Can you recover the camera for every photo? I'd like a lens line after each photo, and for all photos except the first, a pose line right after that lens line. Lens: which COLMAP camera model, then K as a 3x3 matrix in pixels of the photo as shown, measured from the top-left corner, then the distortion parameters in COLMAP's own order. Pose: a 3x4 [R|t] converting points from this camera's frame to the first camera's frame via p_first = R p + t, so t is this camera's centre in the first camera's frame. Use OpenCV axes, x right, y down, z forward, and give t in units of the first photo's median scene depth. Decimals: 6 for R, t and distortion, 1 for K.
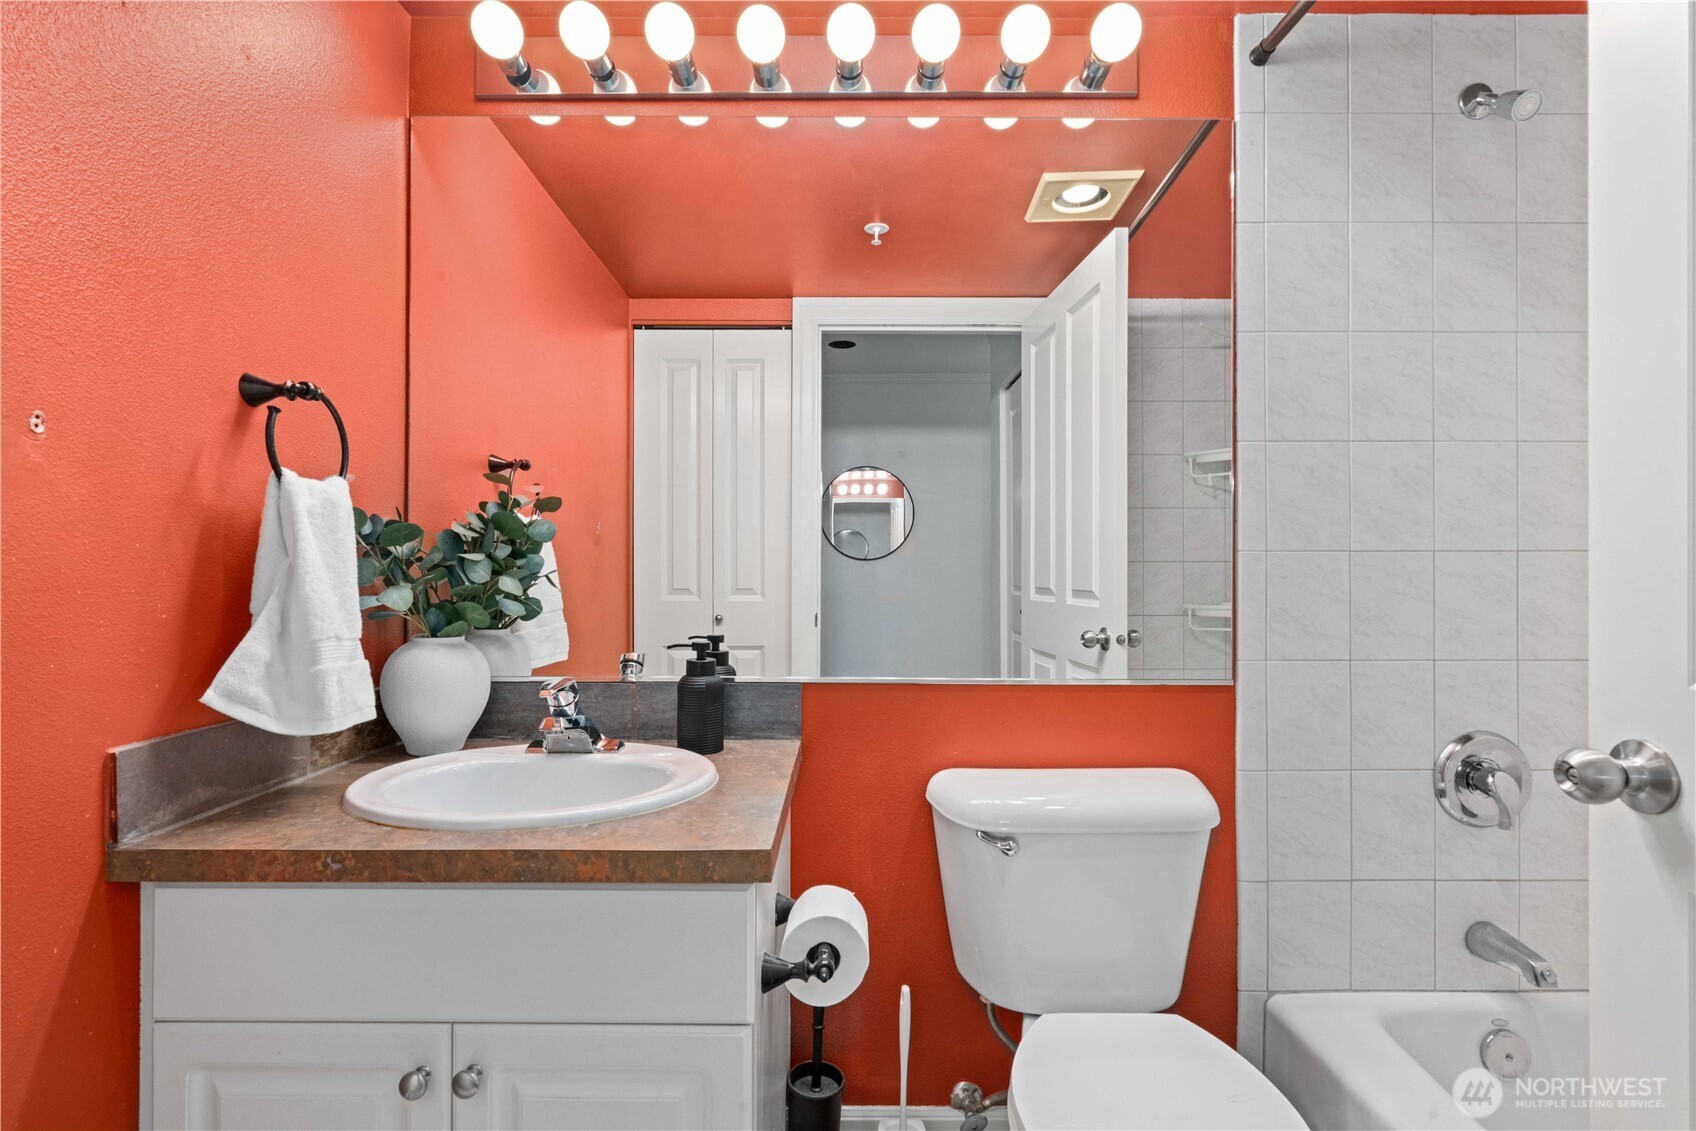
lens RADIAL K [[767.6, 0, 841.0], [0, 767.6, 564.1], [0, 0, 1]] dist [-0.001327, 0.000668]
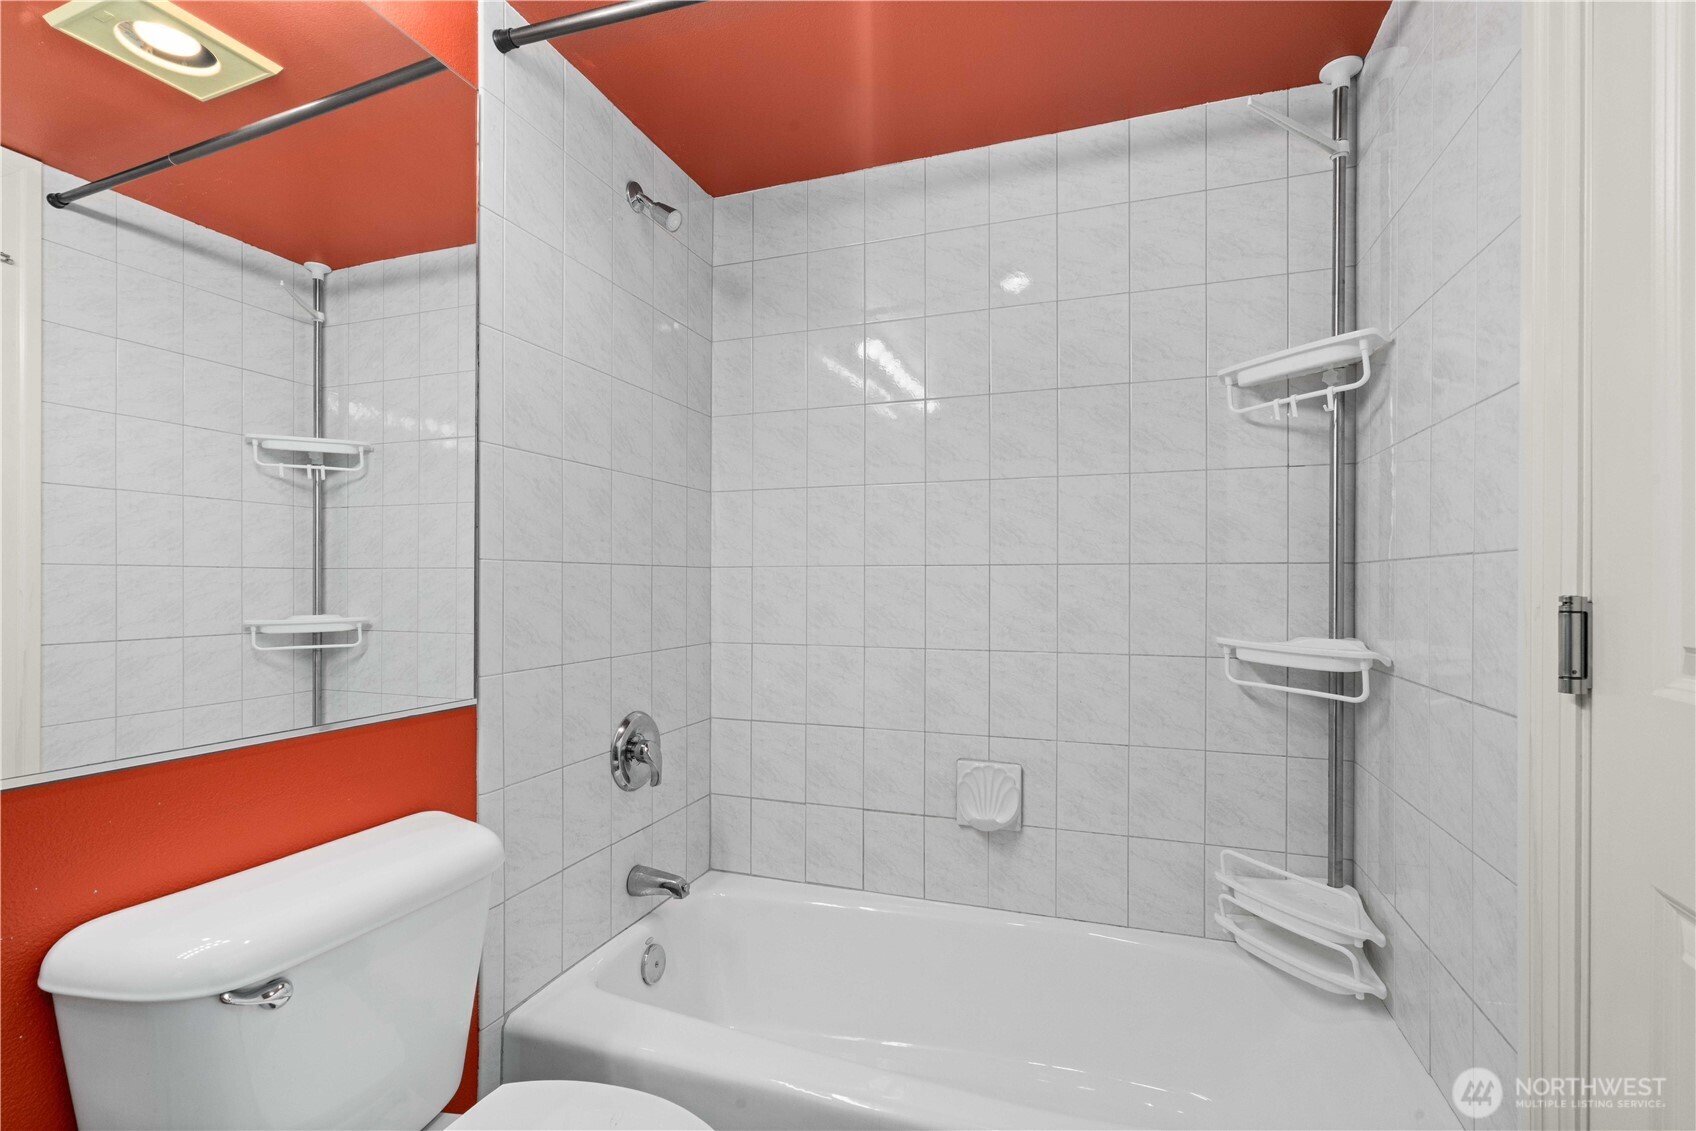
lens RADIAL K [[767.6, 0, 839.1], [0, 767.6, 579.7], [0, 0, 1]] dist [-0.001327, 0.000668]
pose [[0.339805, 0.004640, 0.940484, -0.211778], [-0.014739, 0.999891, 0.000393, 0.000786], [-0.940380, -0.013995, 0.339836, 0.278193]]
